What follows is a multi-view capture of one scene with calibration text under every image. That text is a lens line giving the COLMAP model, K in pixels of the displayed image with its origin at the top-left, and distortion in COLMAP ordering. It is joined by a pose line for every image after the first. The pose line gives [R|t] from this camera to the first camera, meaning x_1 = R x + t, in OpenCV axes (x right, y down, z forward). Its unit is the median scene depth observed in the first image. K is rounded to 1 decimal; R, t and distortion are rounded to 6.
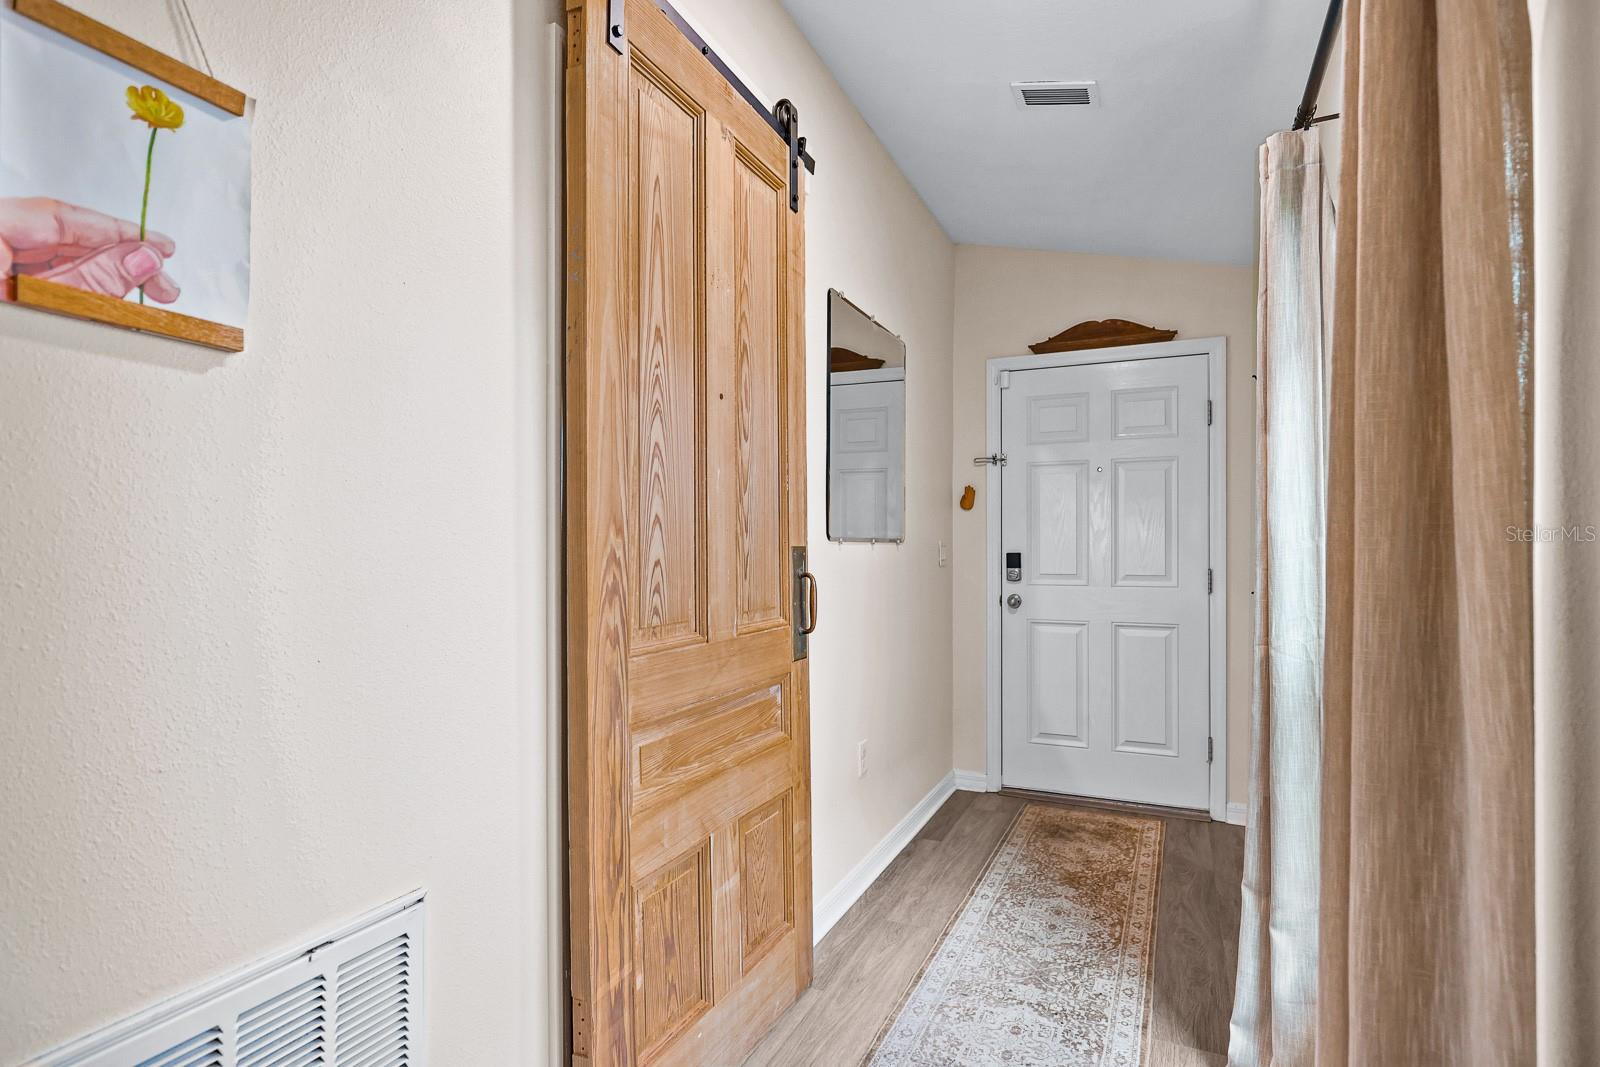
lens RADIAL K [[799.4, 0, 805.0], [0, 799.4, 543.0], [0, 0, 1]] dist [-0.003144, 0.000517]
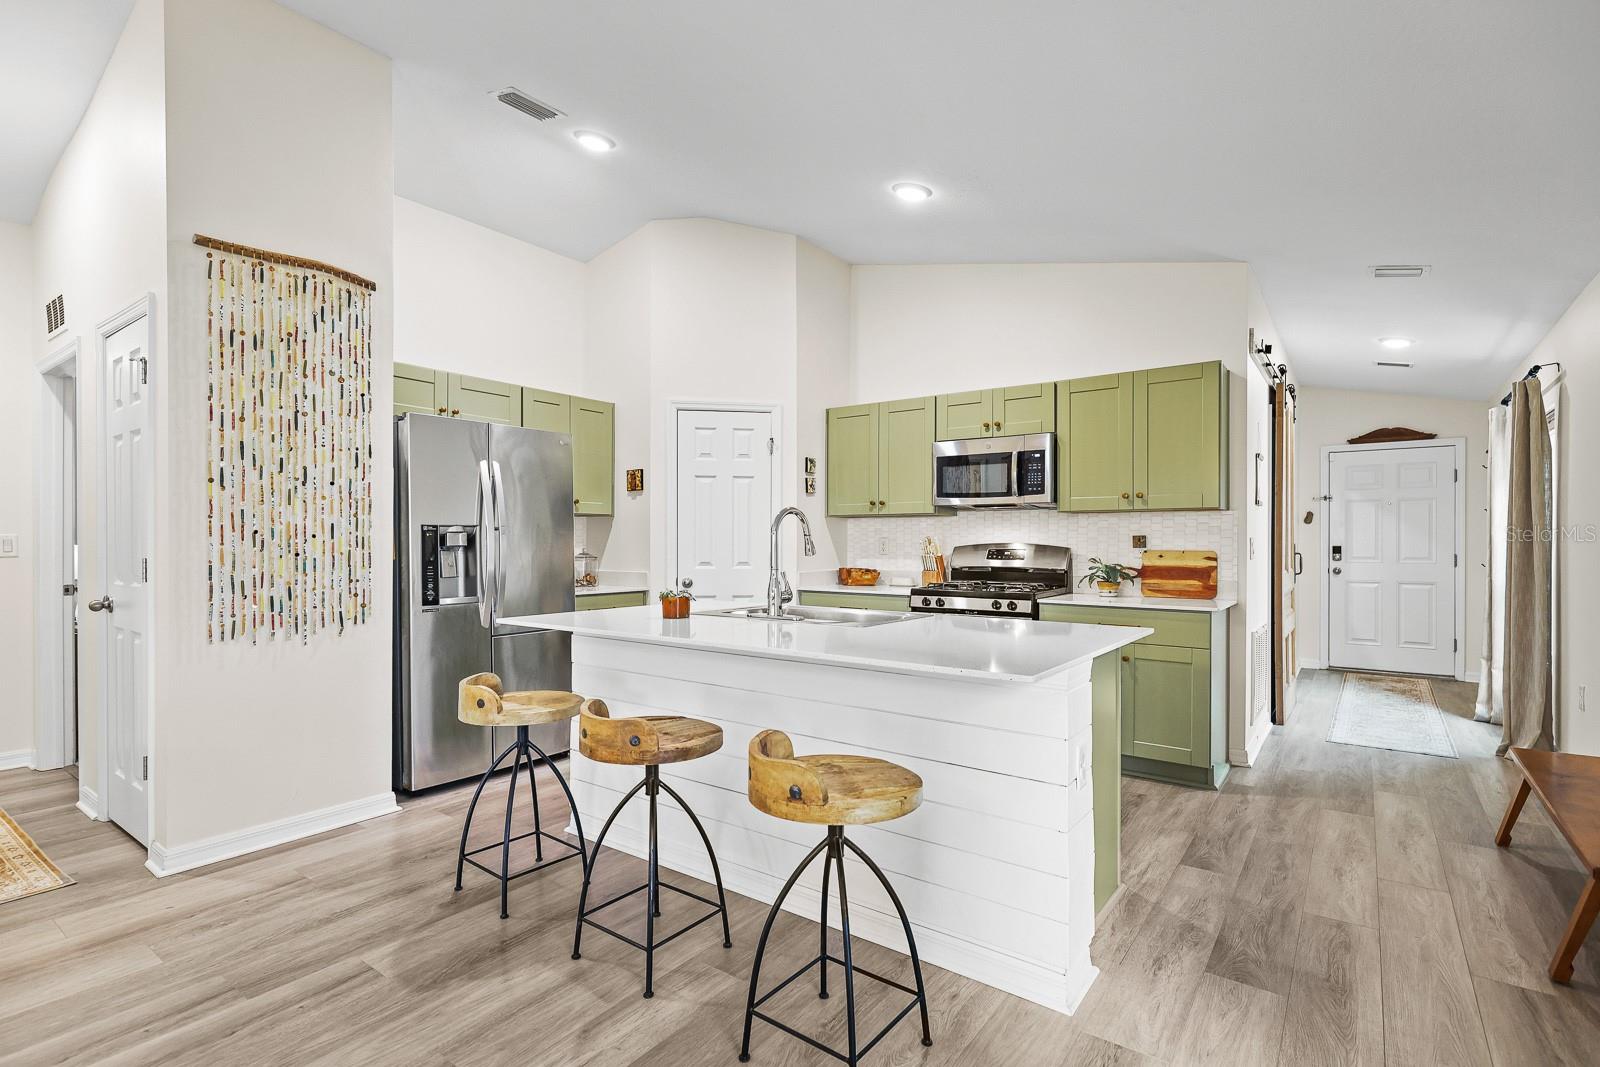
lens RADIAL K [[759.7, 0, 796.4], [0, 759.7, 541.4], [0, 0, 1]] dist [-0.000456, -0.000315]
pose [[0.978013, 0.002302, -0.208533, -0.653052], [-0.001046, 0.999981, 0.006134, -0.009012], [0.208543, -0.005781, 0.977996, -1.105419]]
